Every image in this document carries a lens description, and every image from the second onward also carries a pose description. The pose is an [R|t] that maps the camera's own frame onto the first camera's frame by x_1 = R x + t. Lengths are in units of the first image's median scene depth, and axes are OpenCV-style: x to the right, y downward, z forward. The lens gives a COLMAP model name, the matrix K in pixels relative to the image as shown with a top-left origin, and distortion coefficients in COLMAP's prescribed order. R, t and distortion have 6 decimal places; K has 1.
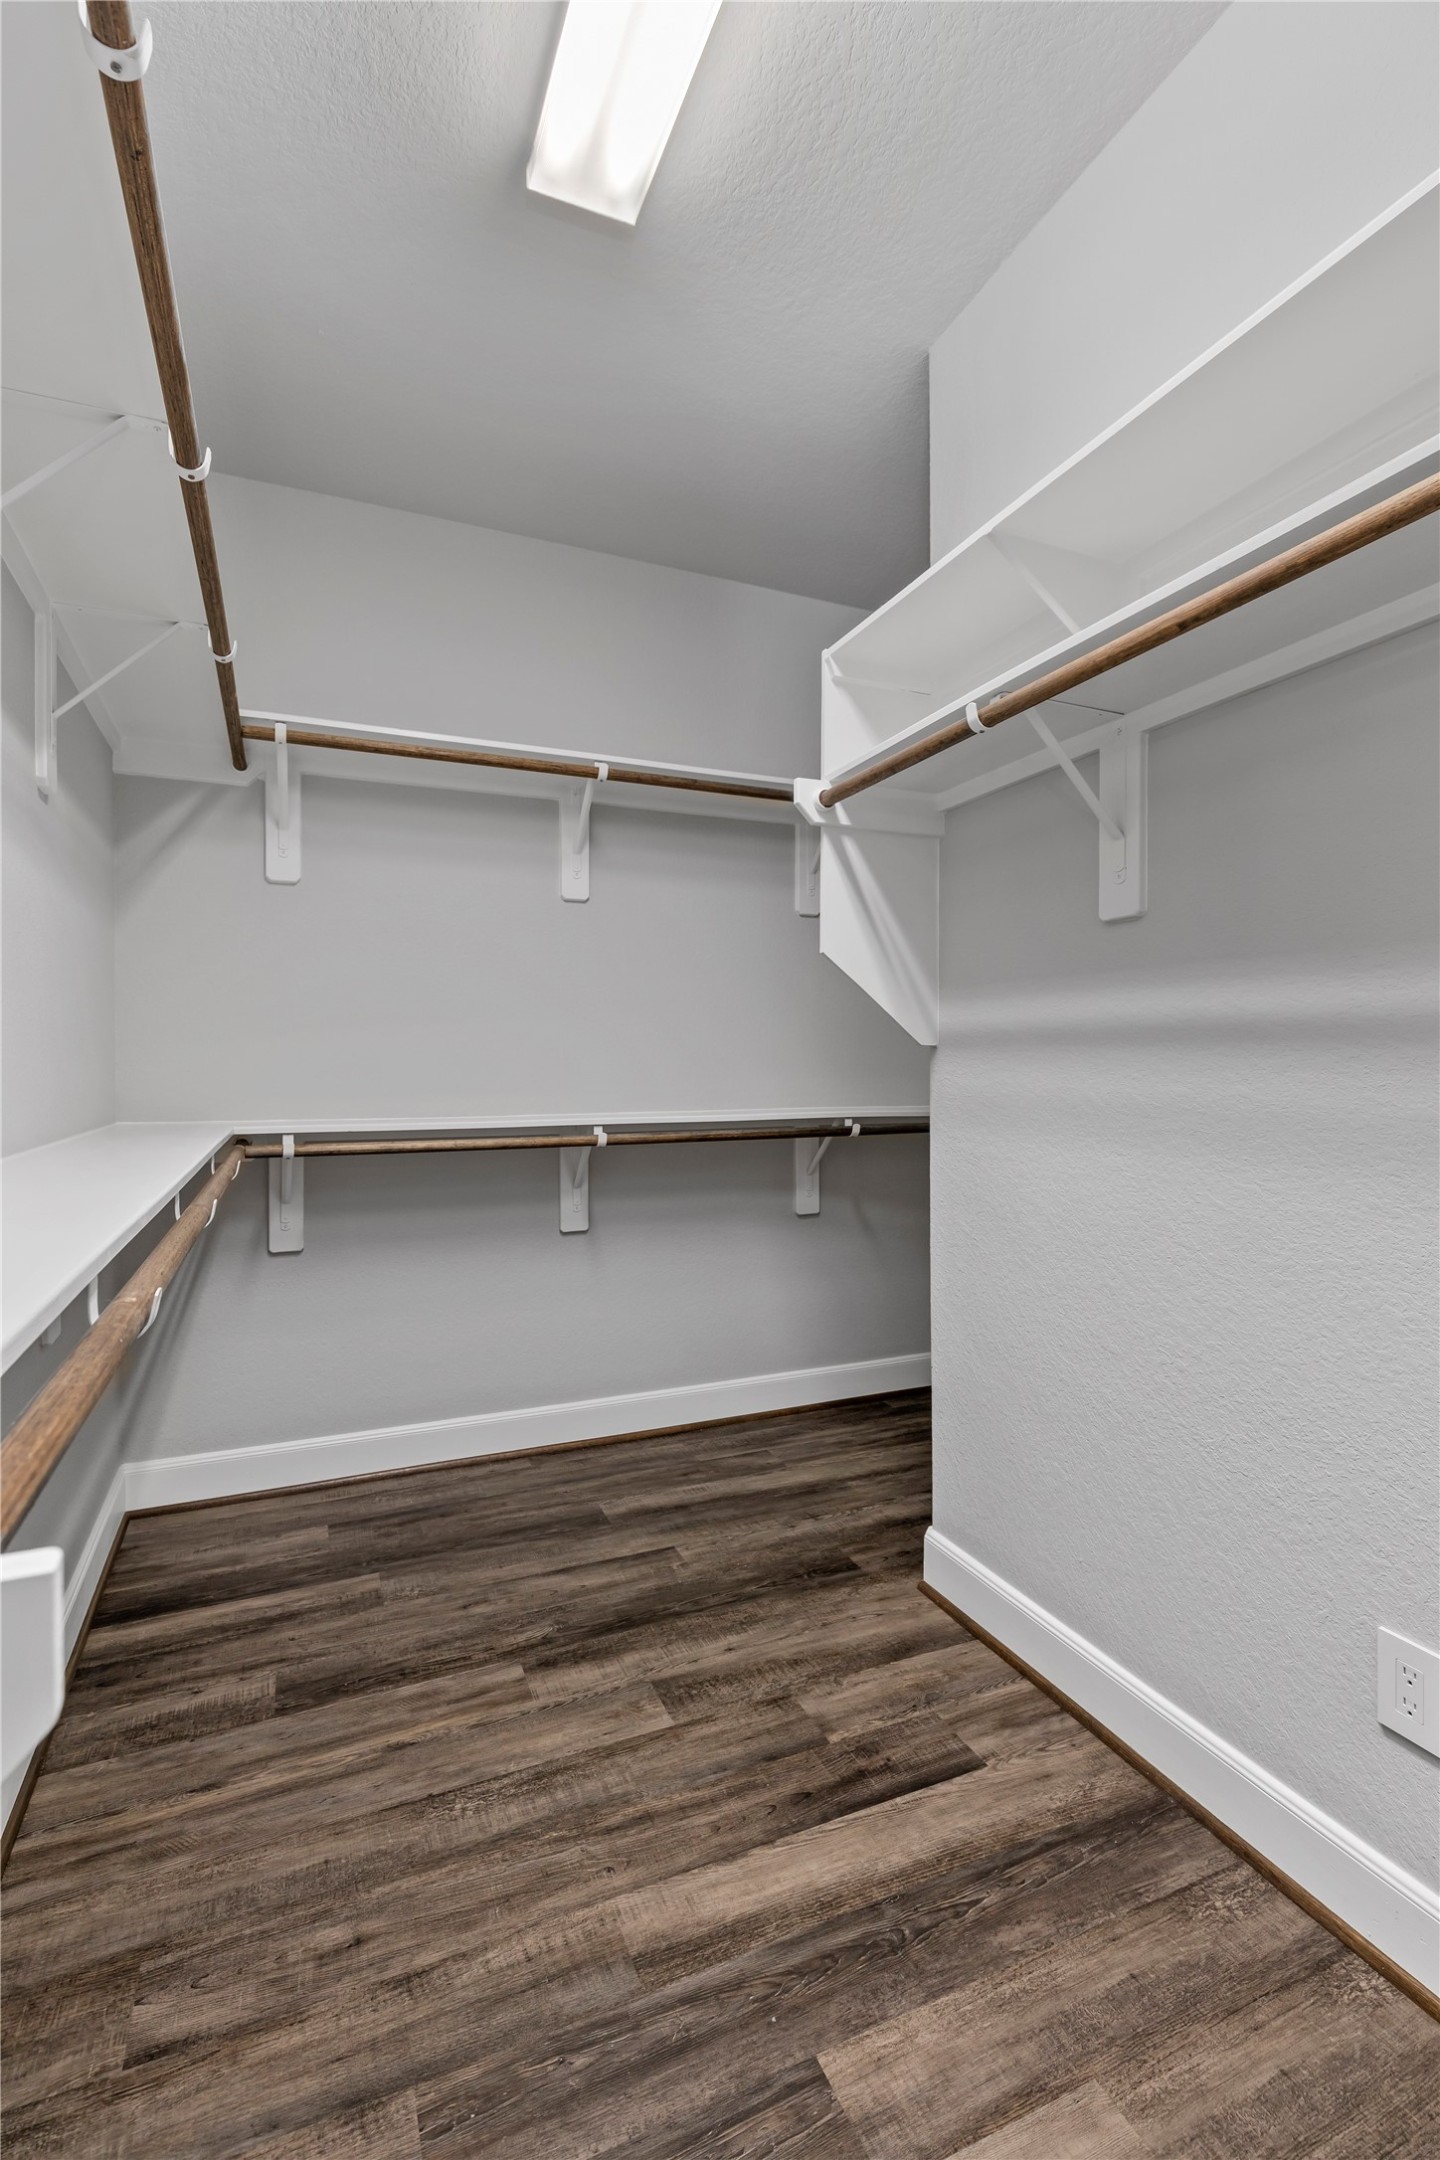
lens RADIAL K [[974.6, 0, 702.2], [0, 974.6, 1070.4], [0, 0, 1]] dist [0.005341, -0.001133]
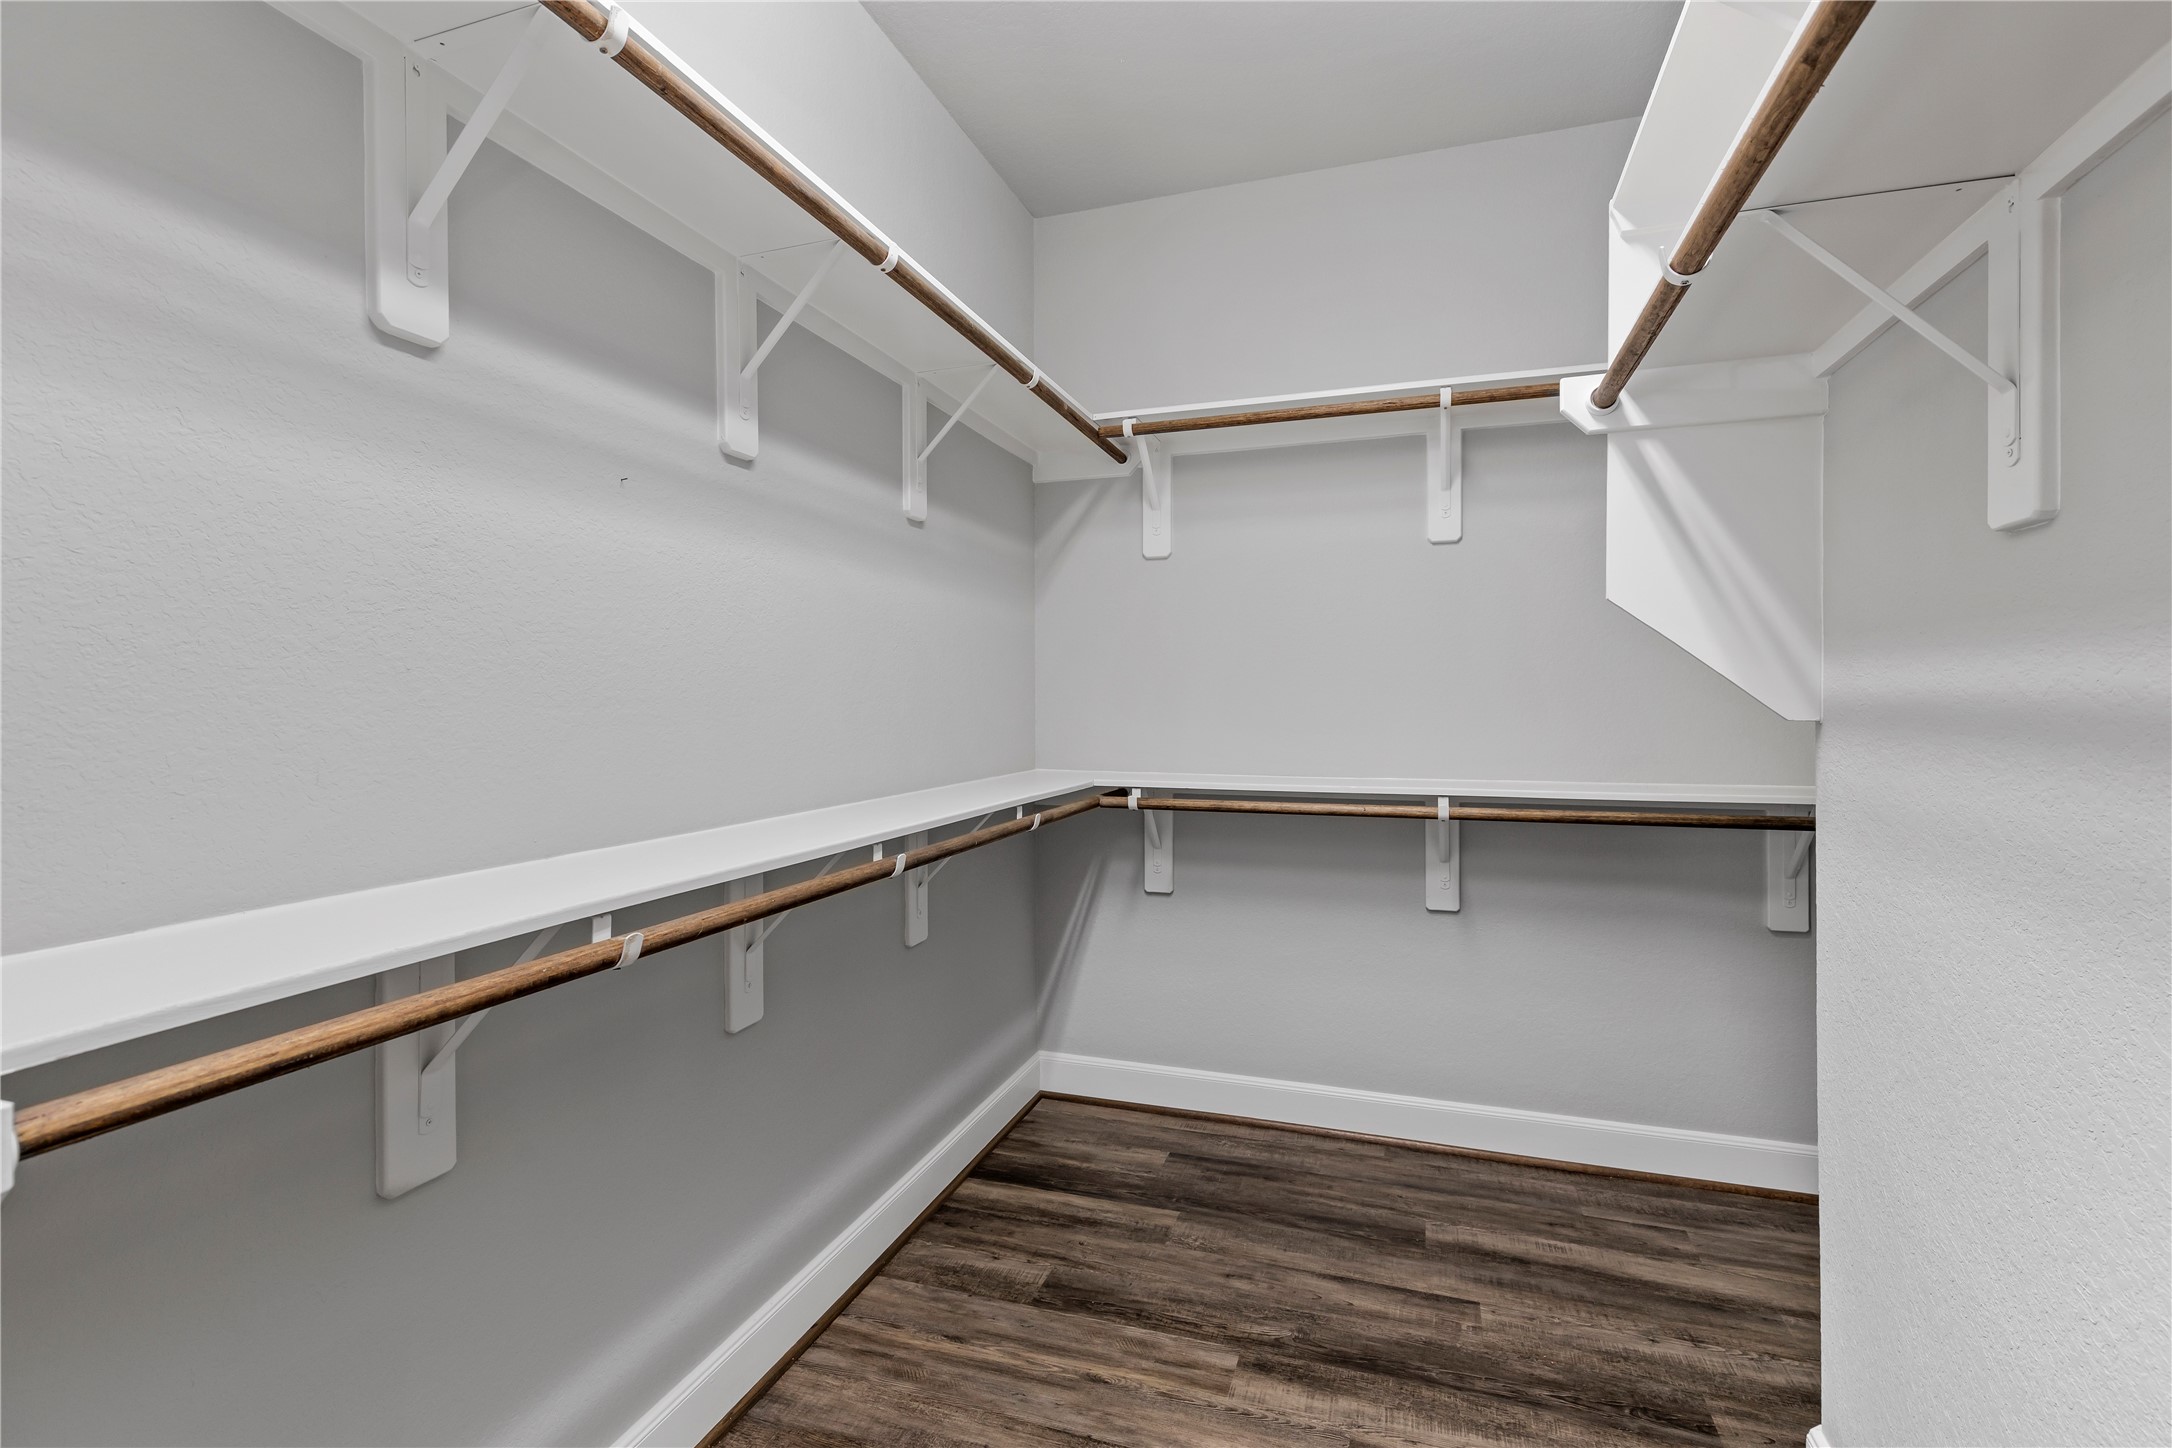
lens RADIAL K [[980.0, 0, 1096.4], [0, 980.0, 700.2], [0, 0, 1]] dist [0.005341, -0.001133]
pose [[0.753113, 0.001566, -0.657889, 0.305824], [-0.002521, 0.999997, -0.000507, -0.037520], [0.657886, 0.002040, 0.753115, 0.148832]]
